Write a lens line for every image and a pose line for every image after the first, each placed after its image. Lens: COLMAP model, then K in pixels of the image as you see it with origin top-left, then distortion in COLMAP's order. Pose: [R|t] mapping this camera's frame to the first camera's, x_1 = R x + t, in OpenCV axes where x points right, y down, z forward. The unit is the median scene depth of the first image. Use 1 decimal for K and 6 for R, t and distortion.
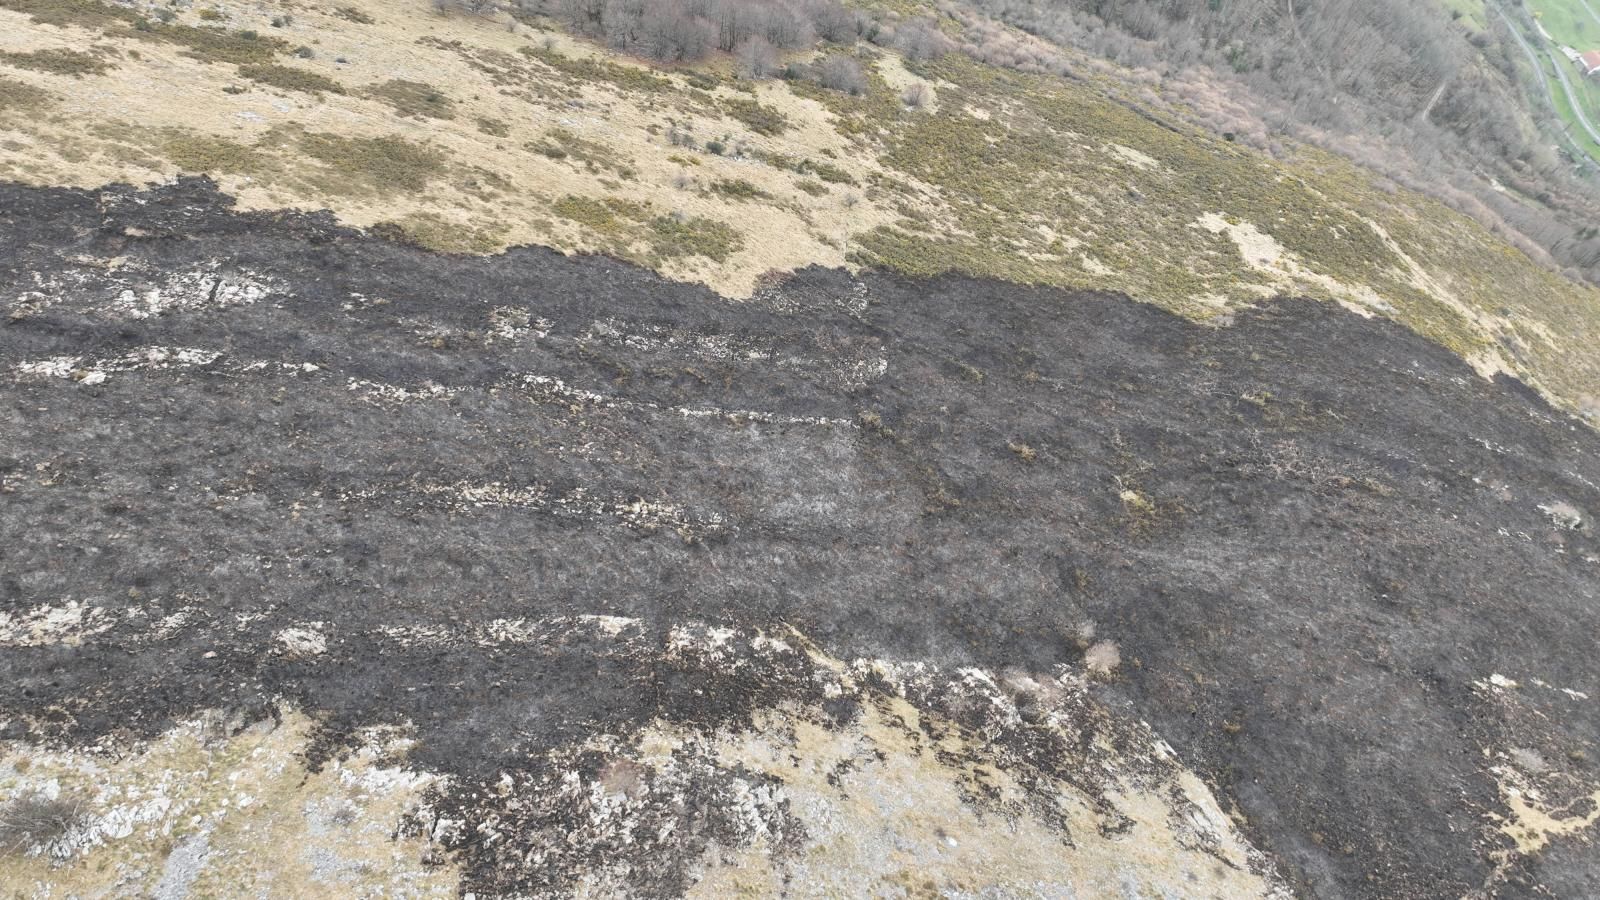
lens RADIAL K [[1122.5, 0, 800.0], [0, 1122.5, 450.0], [0, 0, 1]] dist [-0.002693, 0.019034]
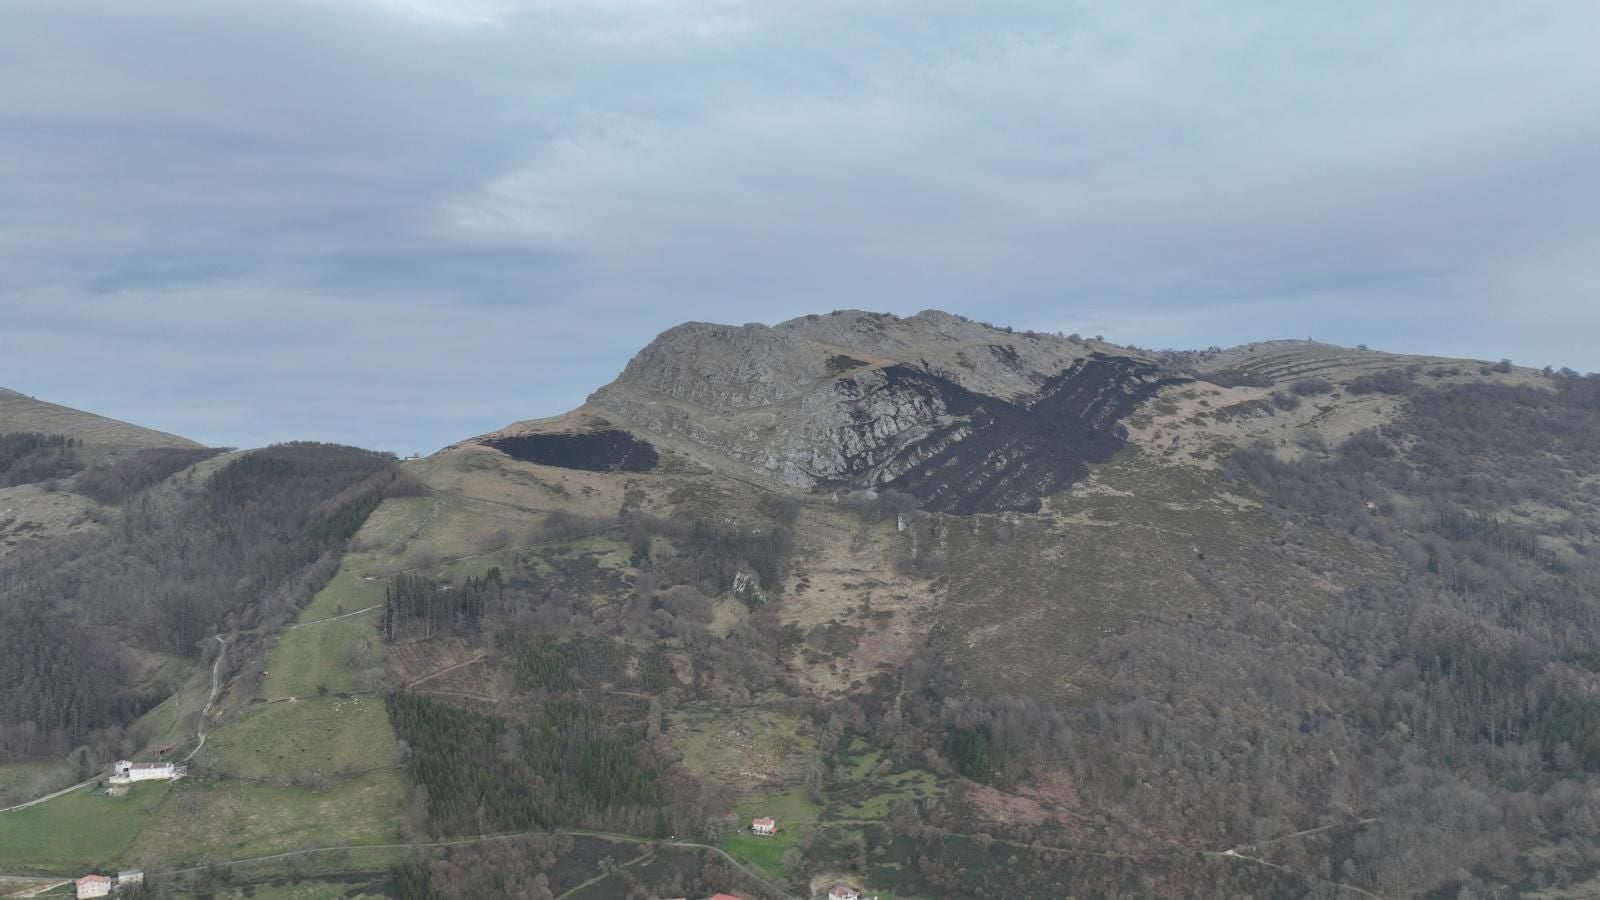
lens RADIAL K [[1122.5, 0, 800.0], [0, 1122.5, 450.0], [0, 0, 1]] dist [-0.002693, 0.019034]
pose [[-0.728830, -0.047939, -0.683015, 5.159010], [-0.596884, 0.533232, 0.599495, -2.587590], [0.335466, 0.844610, -0.417249, 3.056973]]
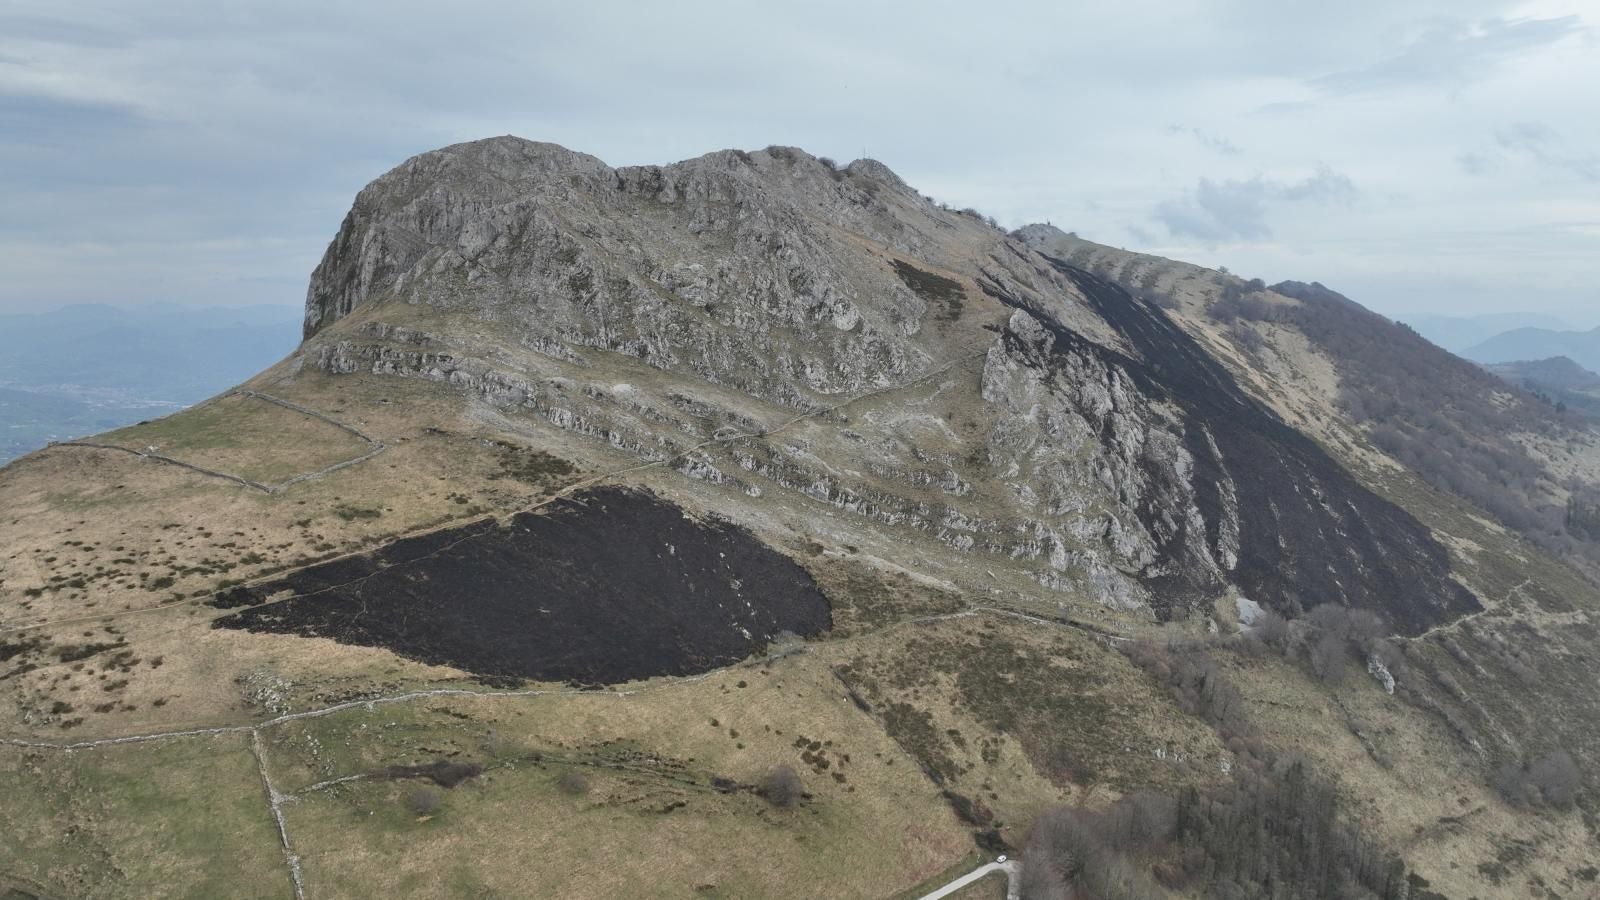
lens RADIAL K [[1122.5, 0, 800.0], [0, 1122.5, 450.0], [0, 0, 1]] dist [-0.002693, 0.019034]
pose [[0.016694, 0.127851, -0.991653, 3.792962], [-0.871077, 0.488761, 0.048351, 1.096500], [0.490863, 0.862999, 0.119527, 0.011566]]
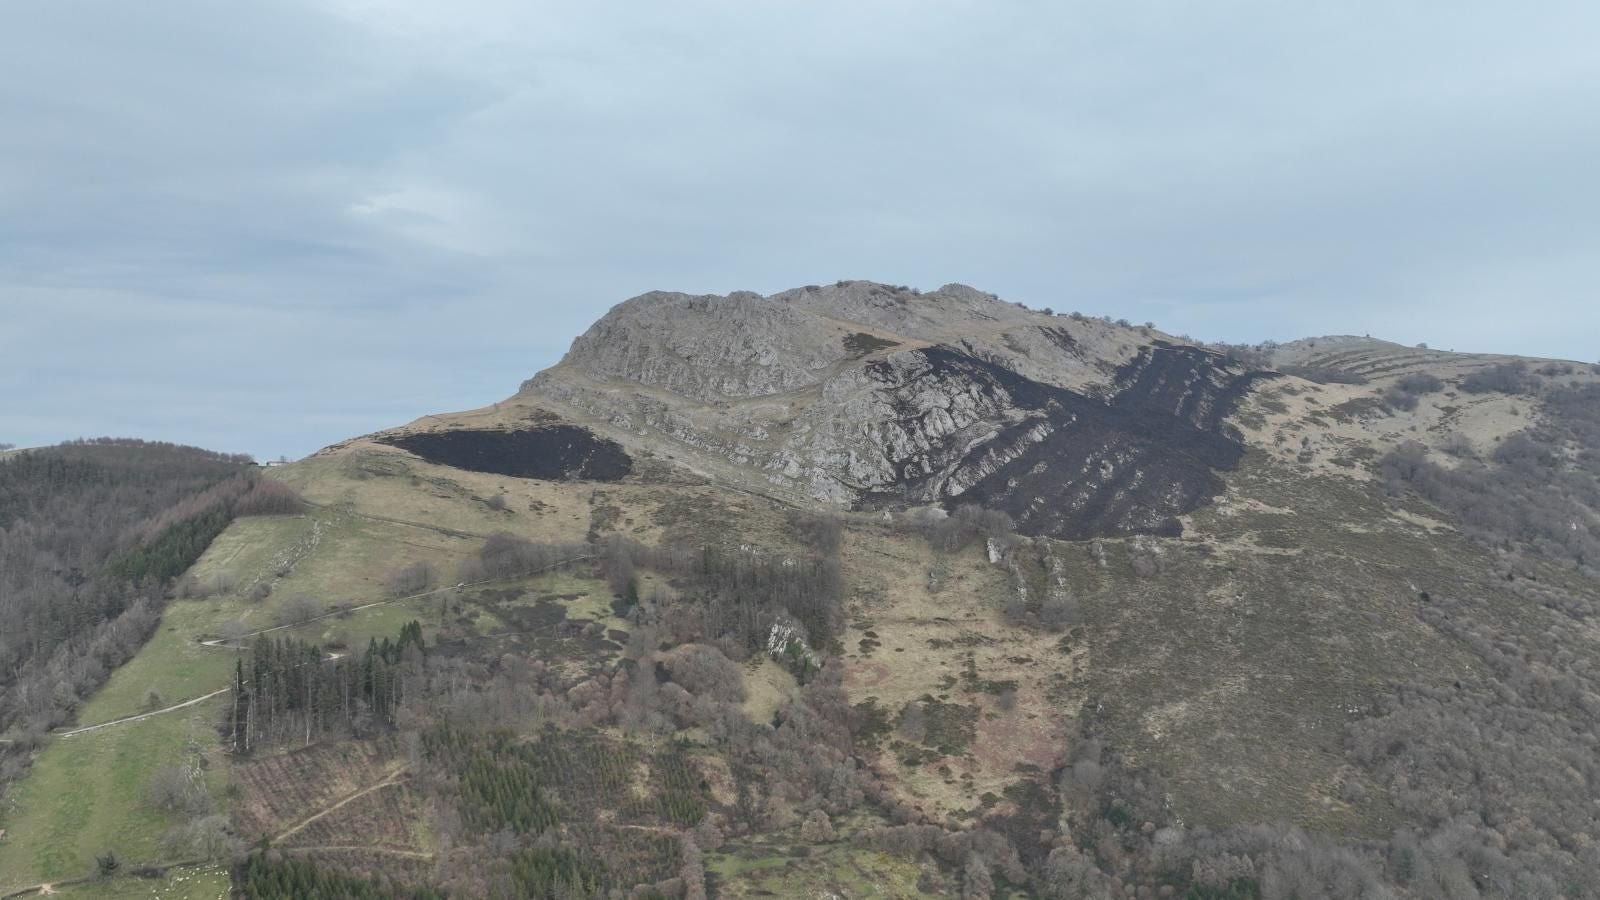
lens RADIAL K [[1122.5, 0, 800.0], [0, 1122.5, 450.0], [0, 0, 1]] dist [-0.002693, 0.019034]
pose [[-0.649351, -0.069145, -0.757339, 4.530504], [-0.661566, 0.542505, 0.517704, -1.302476], [0.375063, 0.837202, -0.398021, 2.317067]]
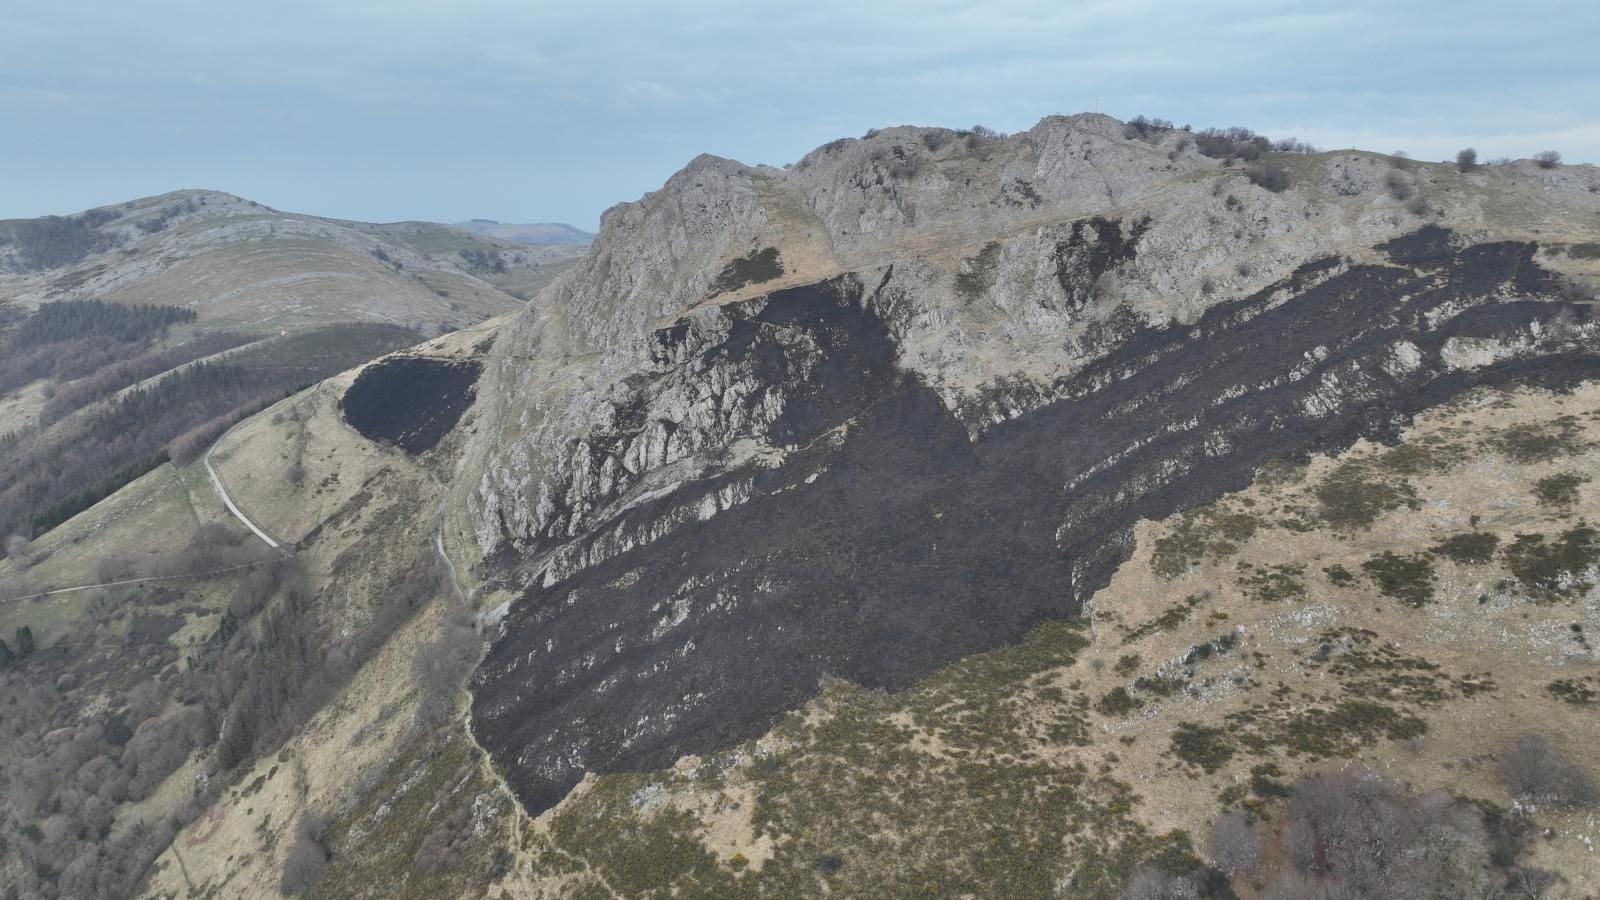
lens RADIAL K [[1122.5, 0, 800.0], [0, 1122.5, 450.0], [0, 0, 1]] dist [-0.002693, 0.019034]
pose [[-0.998484, -0.019326, 0.051545, 0.450531], [0.044259, 0.274963, 0.960436, -2.140107], [-0.032735, 0.961261, -0.273691, 1.480075]]
